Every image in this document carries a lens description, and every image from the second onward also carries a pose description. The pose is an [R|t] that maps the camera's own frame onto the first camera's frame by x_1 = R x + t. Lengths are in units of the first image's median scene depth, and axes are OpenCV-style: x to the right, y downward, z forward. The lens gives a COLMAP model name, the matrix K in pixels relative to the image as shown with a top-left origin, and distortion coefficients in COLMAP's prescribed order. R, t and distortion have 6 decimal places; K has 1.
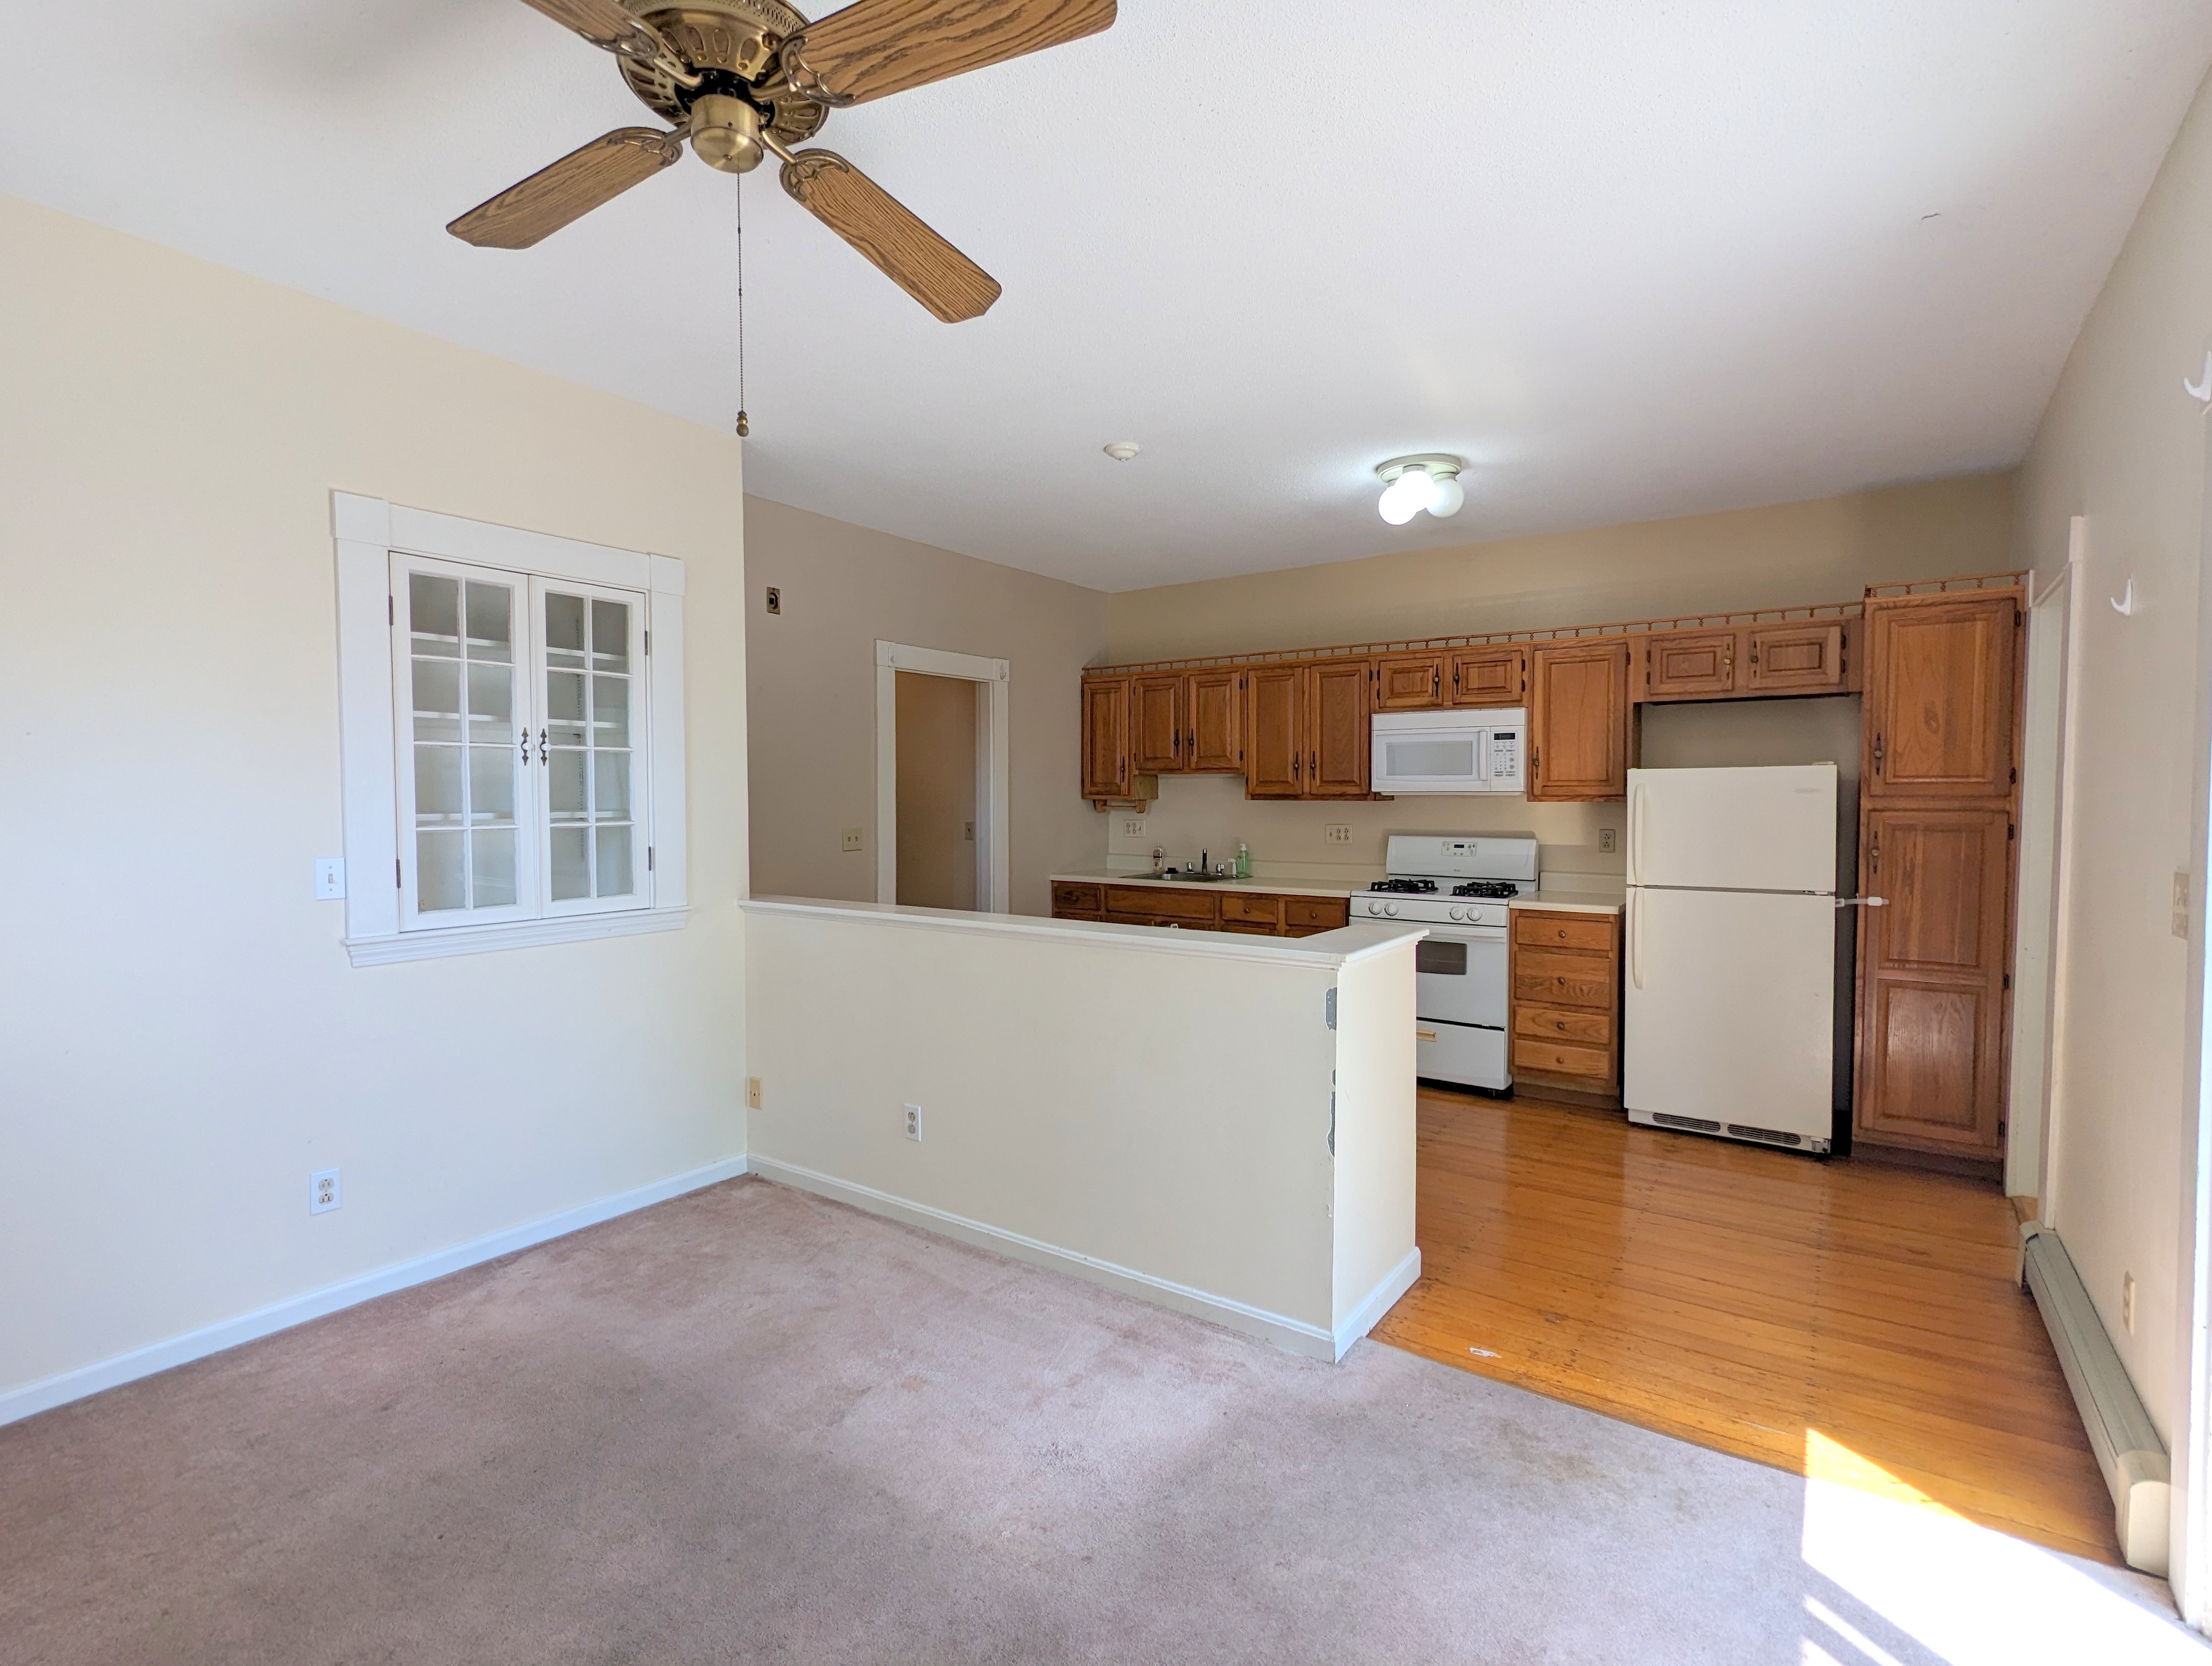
lens RADIAL K [[1057.6, 0, 1104.0], [0, 1057.6, 830.4], [0, 0, 1]] dist [0.000112, 0.000919]
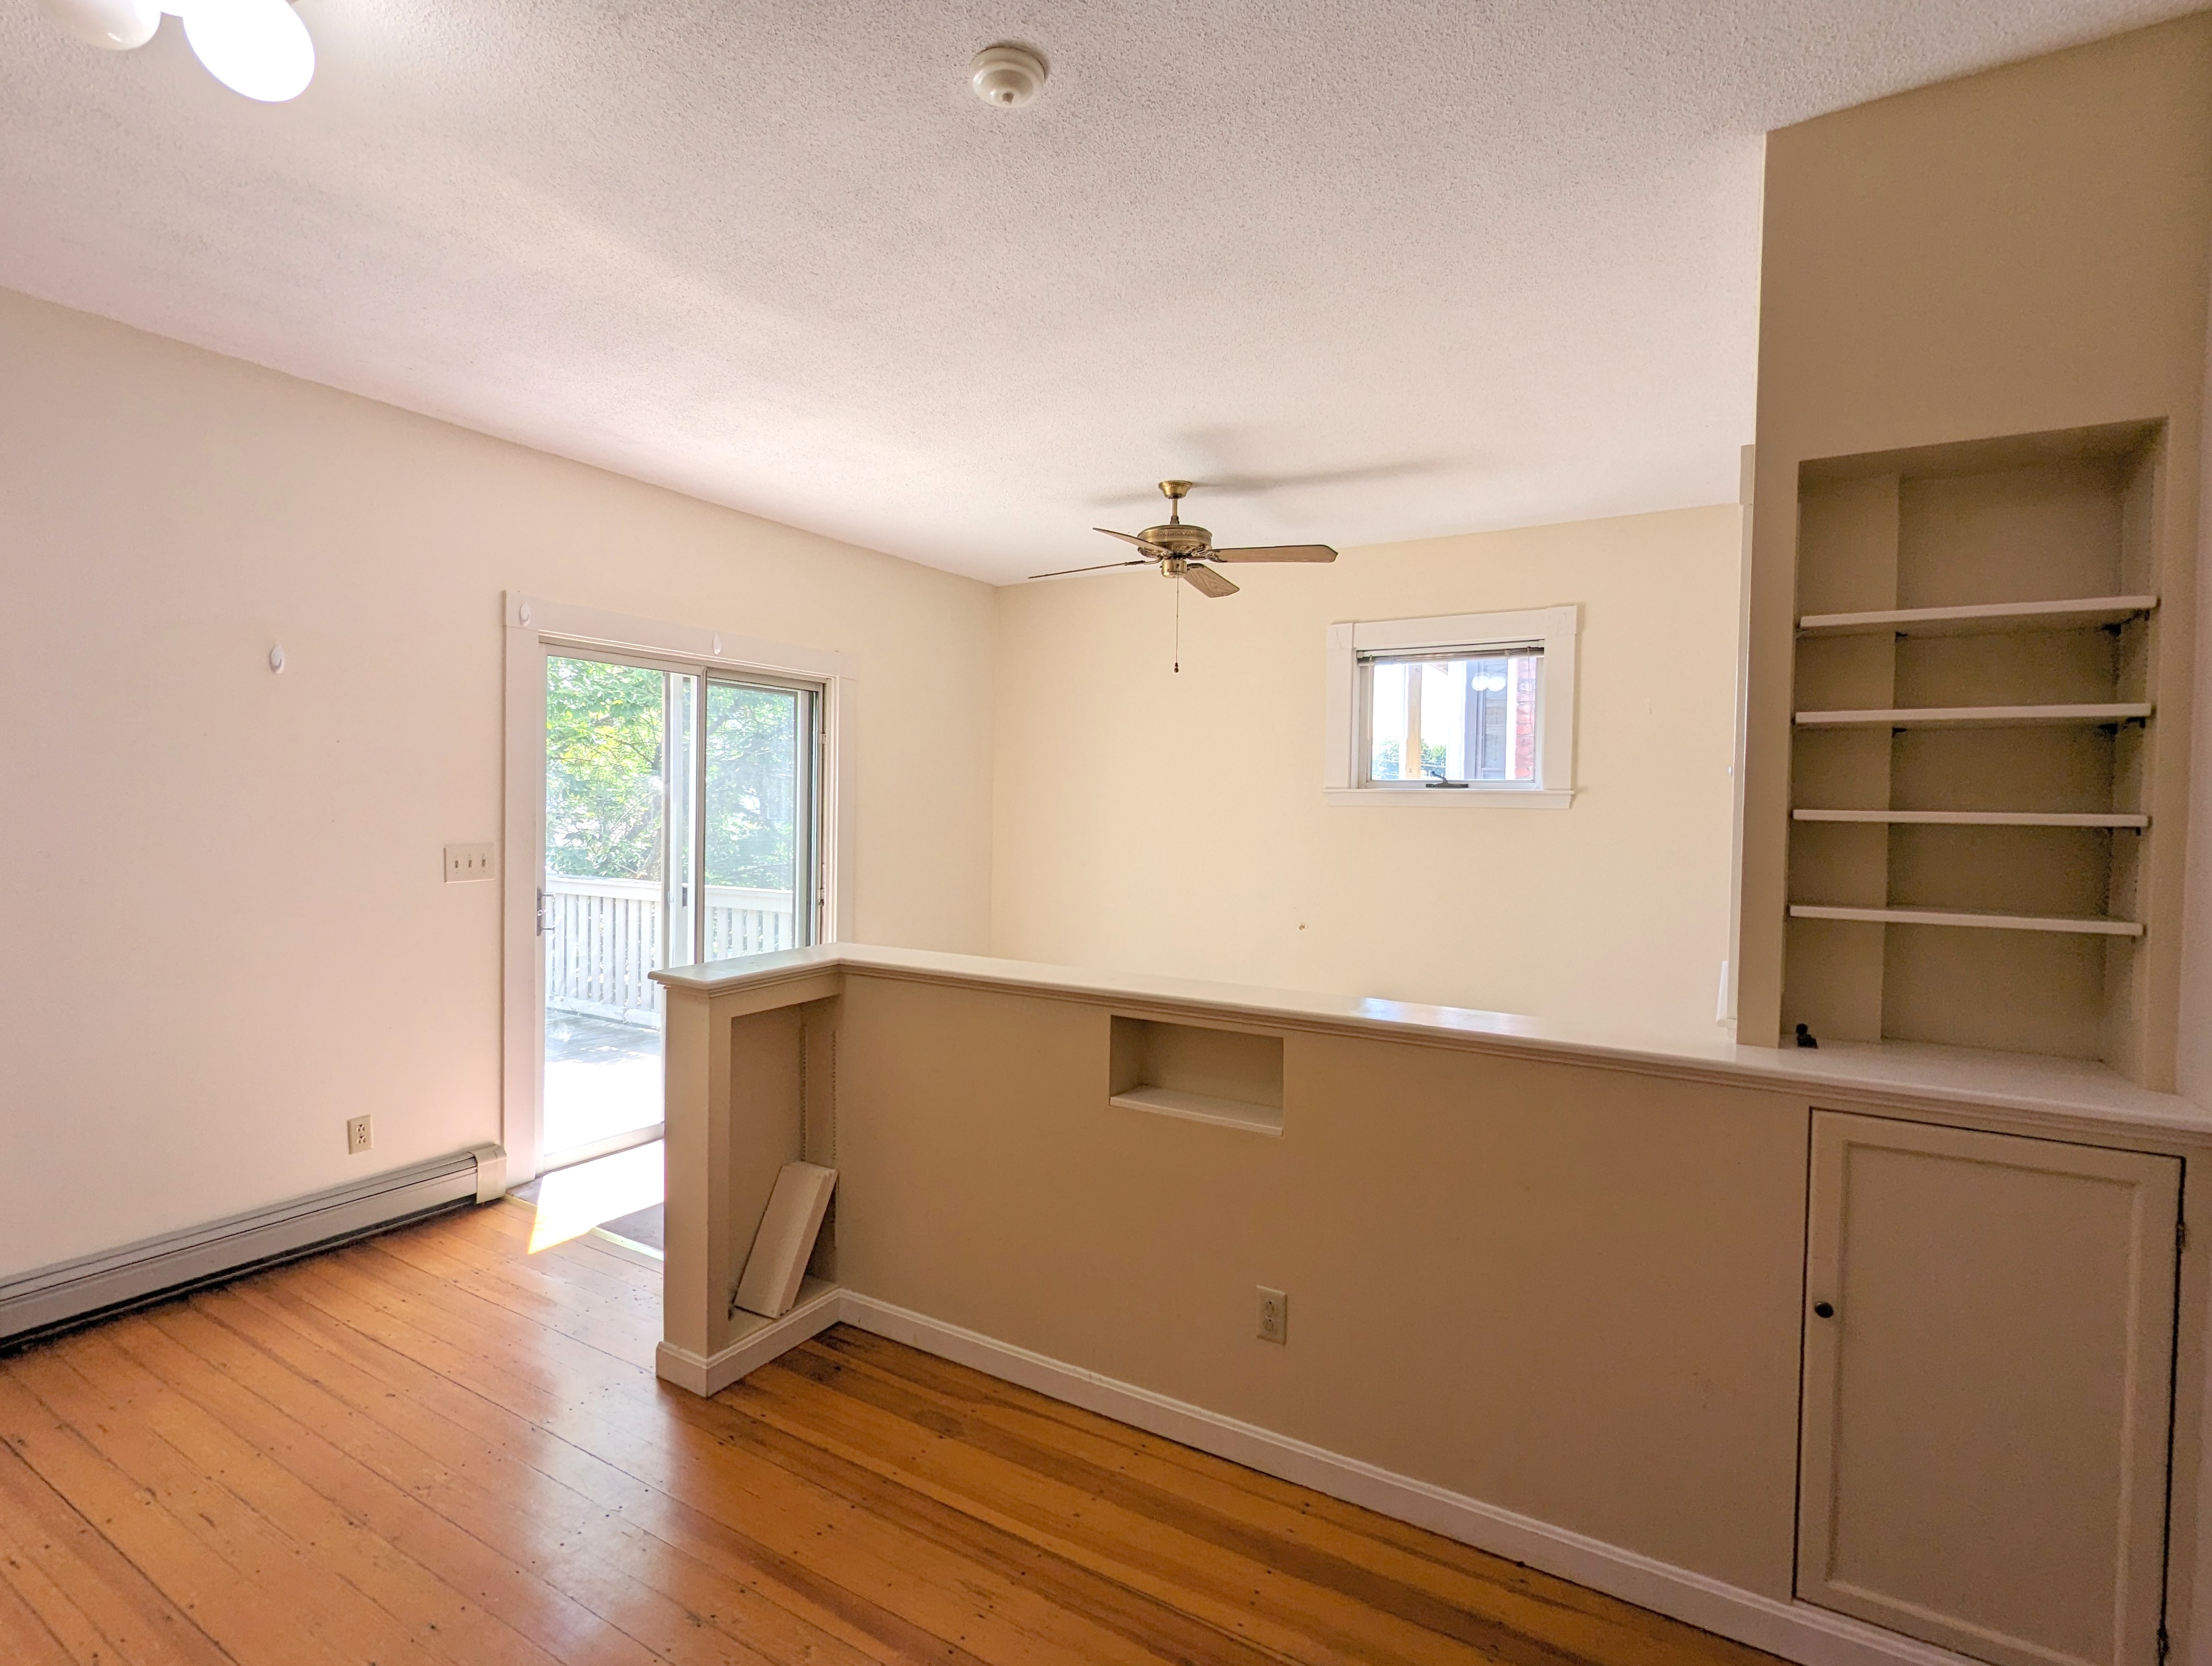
lens RADIAL K [[1057.6, 0, 1117.3], [0, 1057.6, 834.9], [0, 0, 1]] dist [0.000112, 0.000919]
pose [[-0.996139, -0.012784, -0.086858, 0.004442], [-0.018405, 0.997766, 0.064224, -0.069860], [0.085843, 0.065575, -0.994148, 1.676444]]
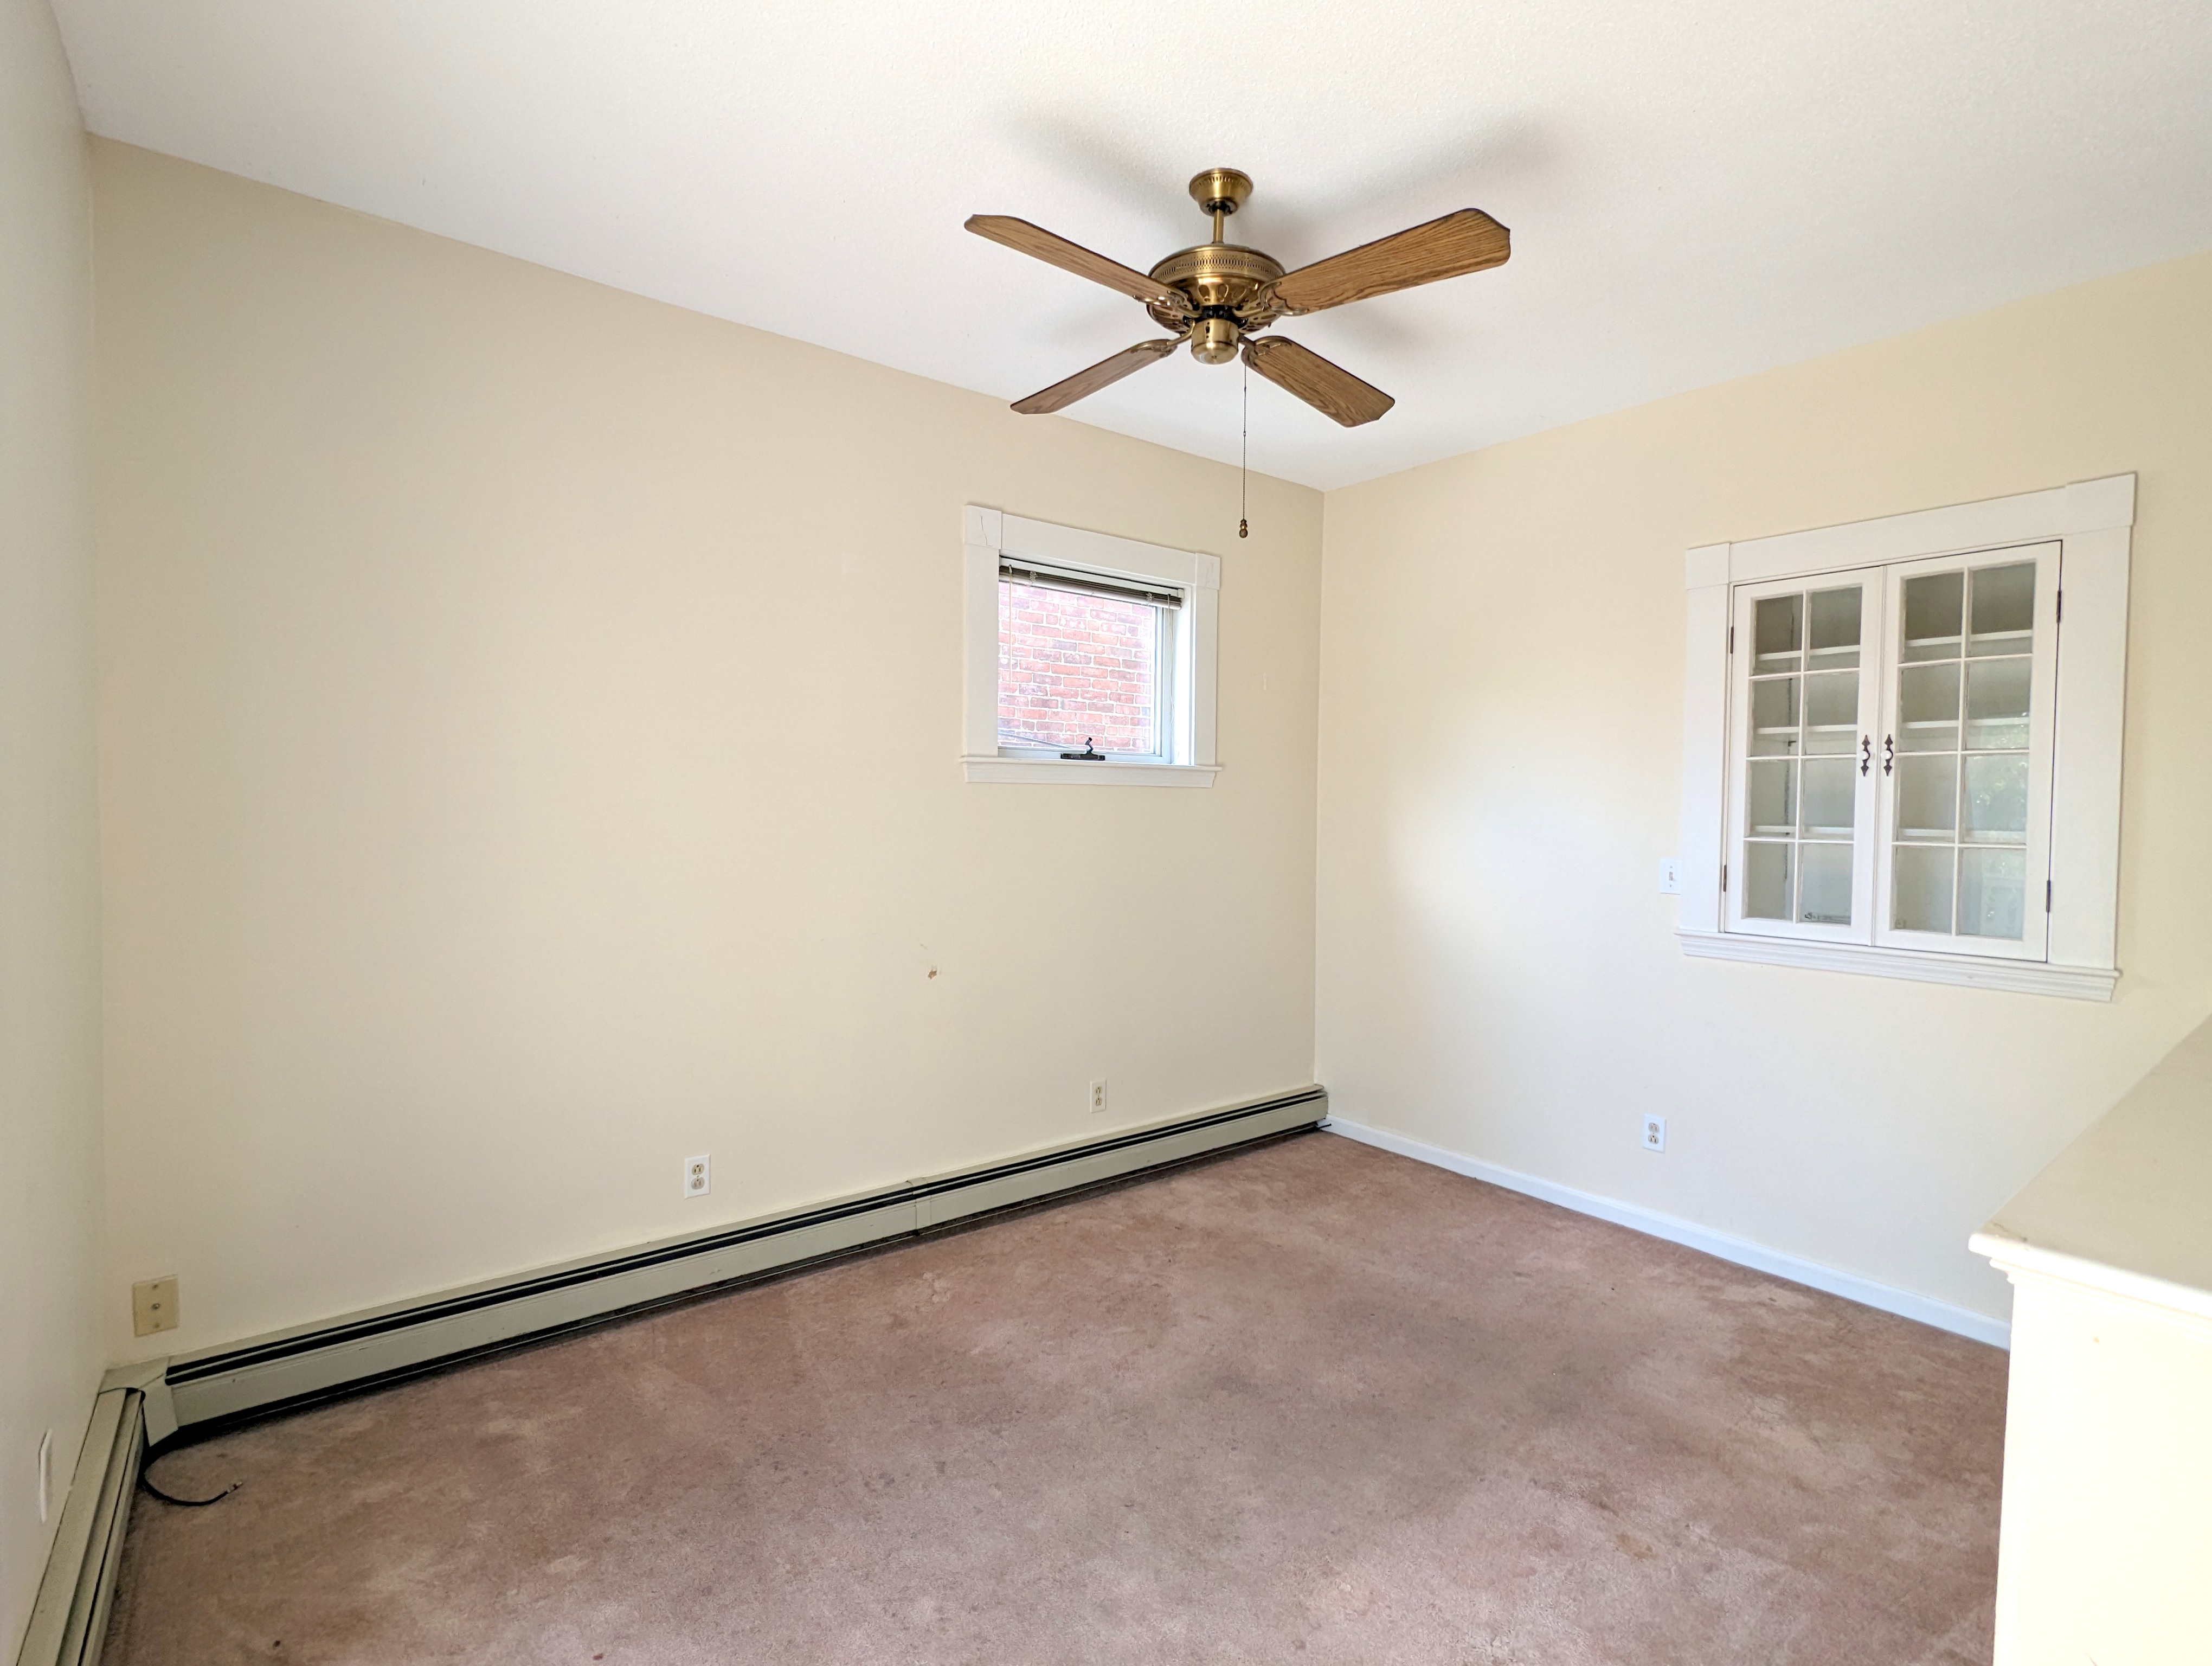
lens RADIAL K [[1057.6, 0, 1110.7], [0, 1057.6, 829.1], [0, 0, 1]] dist [0.000112, 0.000919]
pose [[-0.284612, 0.021079, -0.958411, 0.490050], [-0.045629, 0.998327, 0.035506, -0.017250], [0.957556, 0.053837, -0.283174, 0.600503]]
